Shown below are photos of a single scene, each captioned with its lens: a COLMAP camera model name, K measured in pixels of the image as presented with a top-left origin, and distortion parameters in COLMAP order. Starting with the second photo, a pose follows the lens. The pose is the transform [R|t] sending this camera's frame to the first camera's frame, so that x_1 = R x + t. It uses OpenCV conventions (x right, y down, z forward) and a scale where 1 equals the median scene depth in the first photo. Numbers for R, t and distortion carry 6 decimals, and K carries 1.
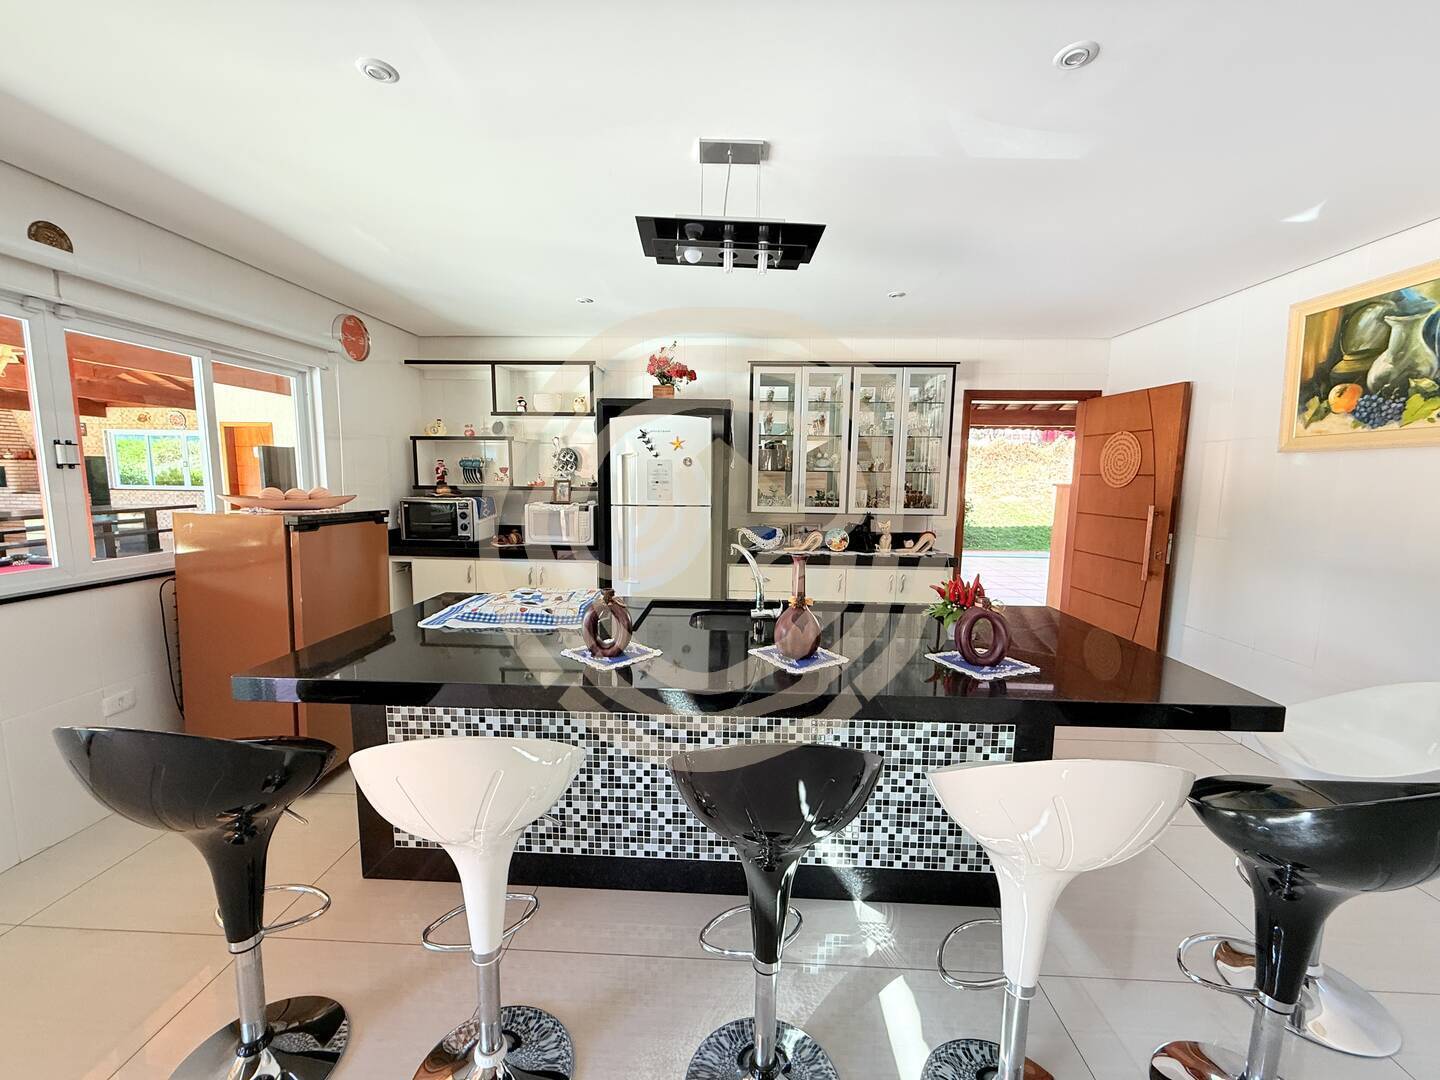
lens RADIAL K [[579.4, 0, 710.9], [0, 579.4, 540.0], [0, 0, 1]] dist [-0.002158, -0.000486]
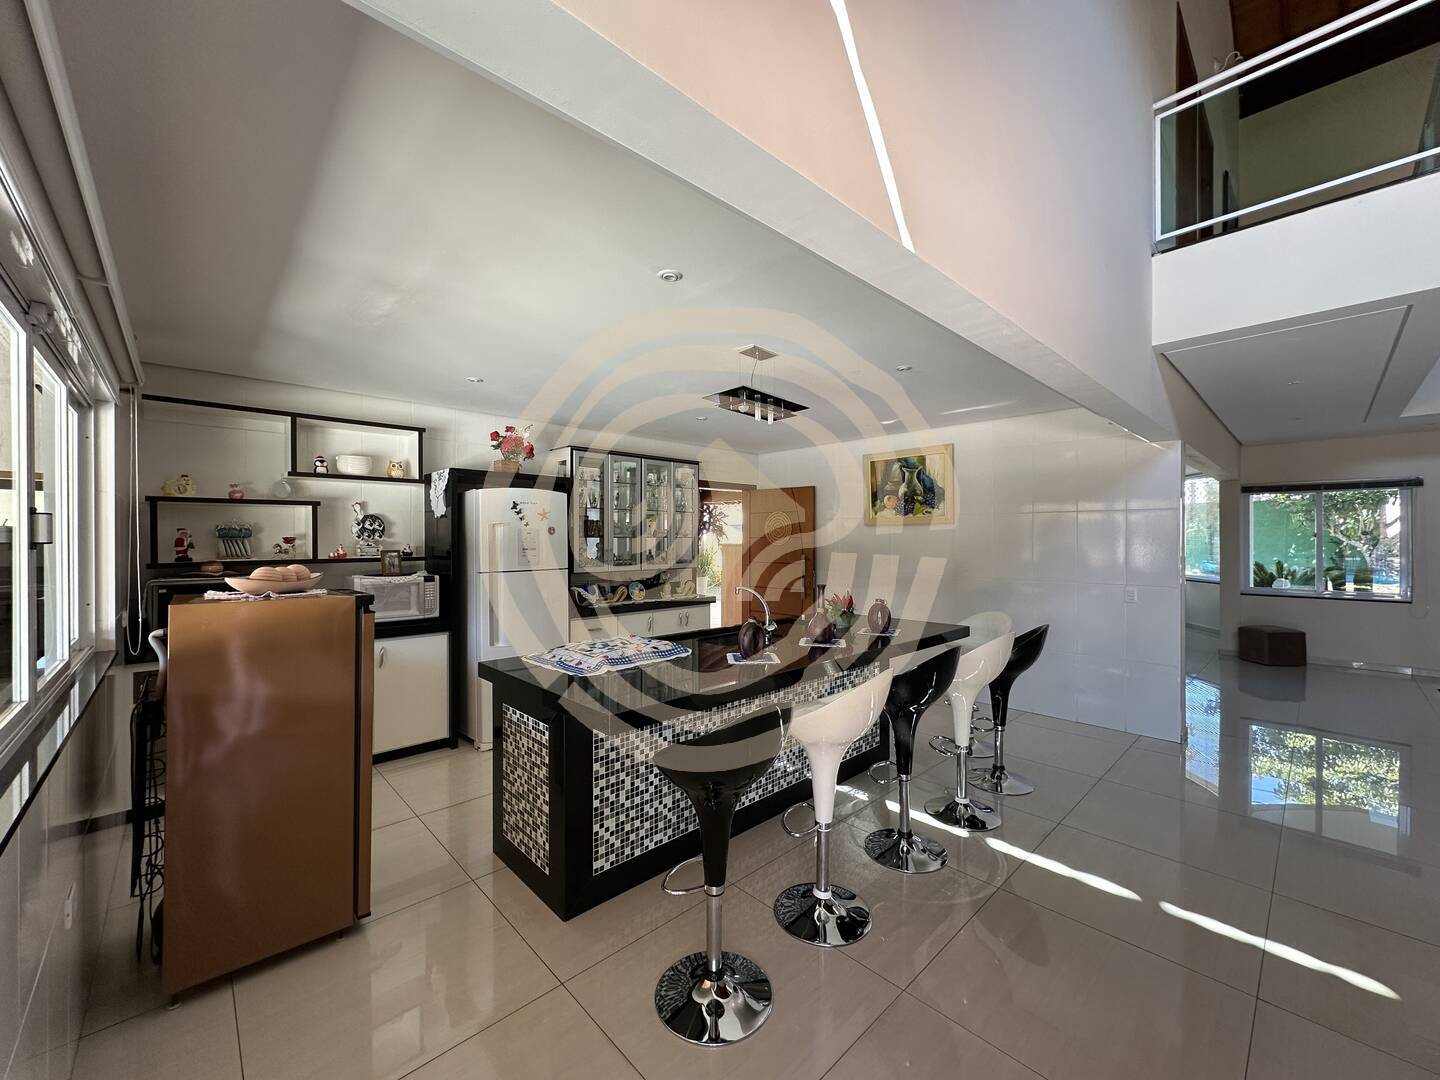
lens RADIAL K [[568.1, 0, 680.8], [0, 568.1, 546.8], [0, 0, 1]] dist [0.000697, -0.001470]
pose [[0.722095, -0.023513, 0.691394, -0.911101], [0.085740, 0.994758, -0.055717, -0.023245], [-0.686460, 0.099513, 0.720326, 0.014679]]
